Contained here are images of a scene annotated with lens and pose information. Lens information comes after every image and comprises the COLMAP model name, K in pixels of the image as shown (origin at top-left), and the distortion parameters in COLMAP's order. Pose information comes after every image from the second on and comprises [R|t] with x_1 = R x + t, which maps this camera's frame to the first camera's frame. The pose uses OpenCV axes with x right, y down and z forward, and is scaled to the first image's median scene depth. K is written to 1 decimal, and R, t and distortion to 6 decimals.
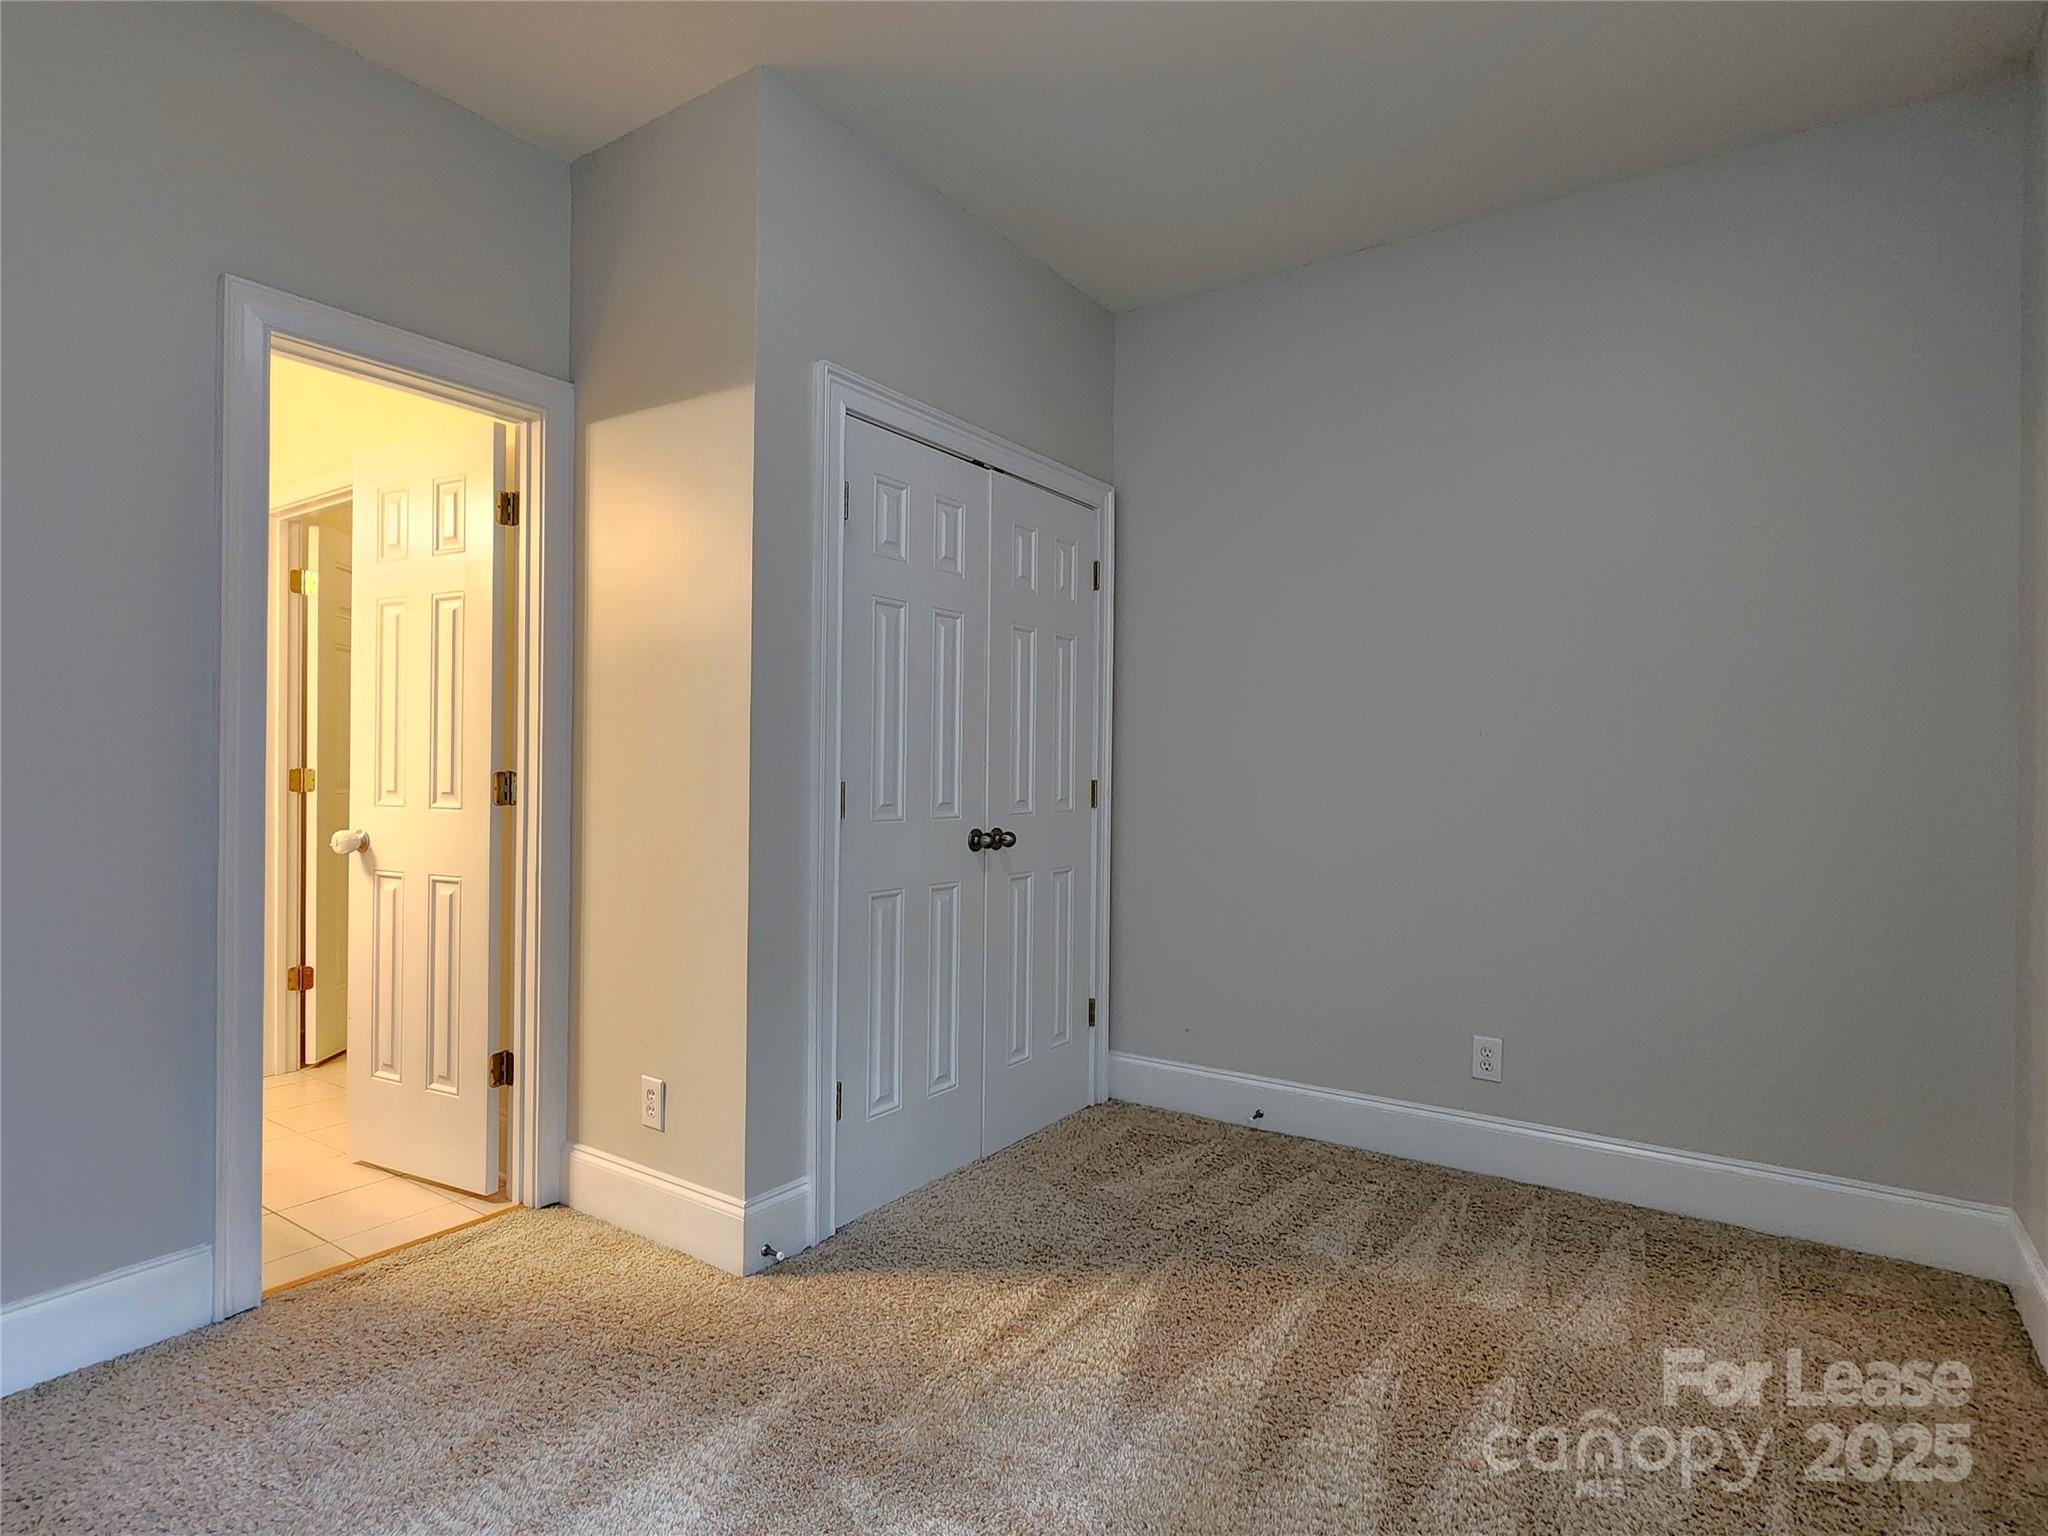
lens RADIAL K [[1102.1, 0, 1024.0], [0, 1102.1, 768.0], [0, 0, 1]] dist [-0.002988, -0.000320]
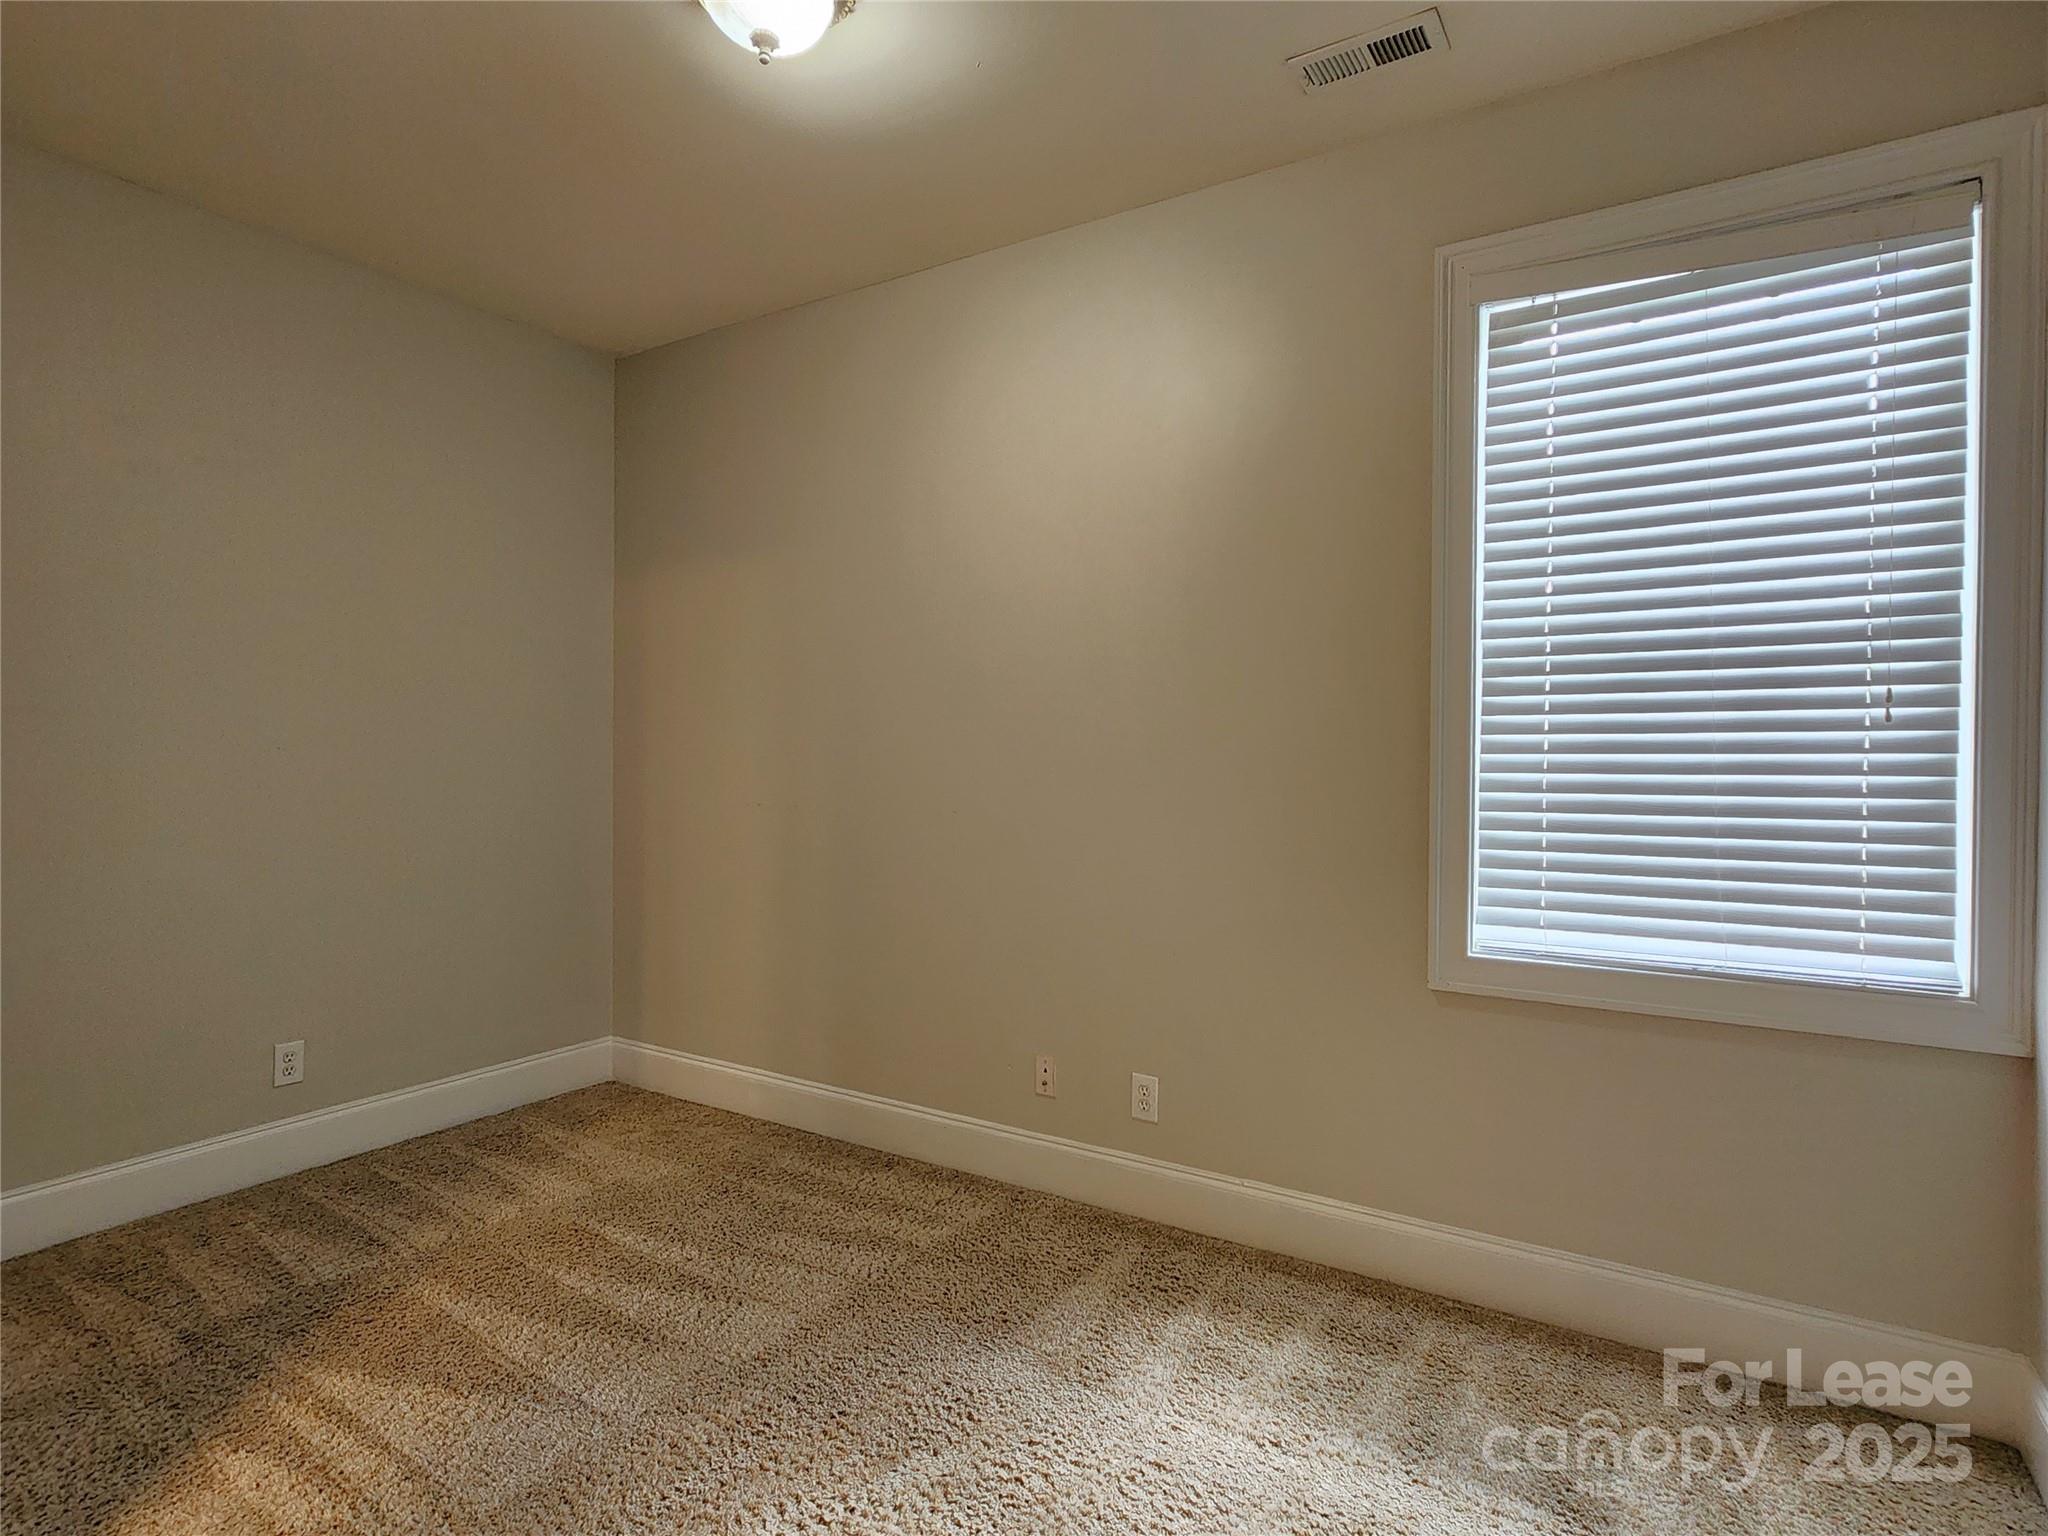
lens RADIAL K [[1102.1, 0, 1024.0], [0, 1102.1, 768.0], [0, 0, 1]] dist [-0.002988, -0.000320]
pose [[-0.026610, -0.033712, 0.999077, -0.726082], [0.003331, 0.999423, 0.033812, -0.052968], [-0.999640, 0.004228, -0.026482, 0.397404]]
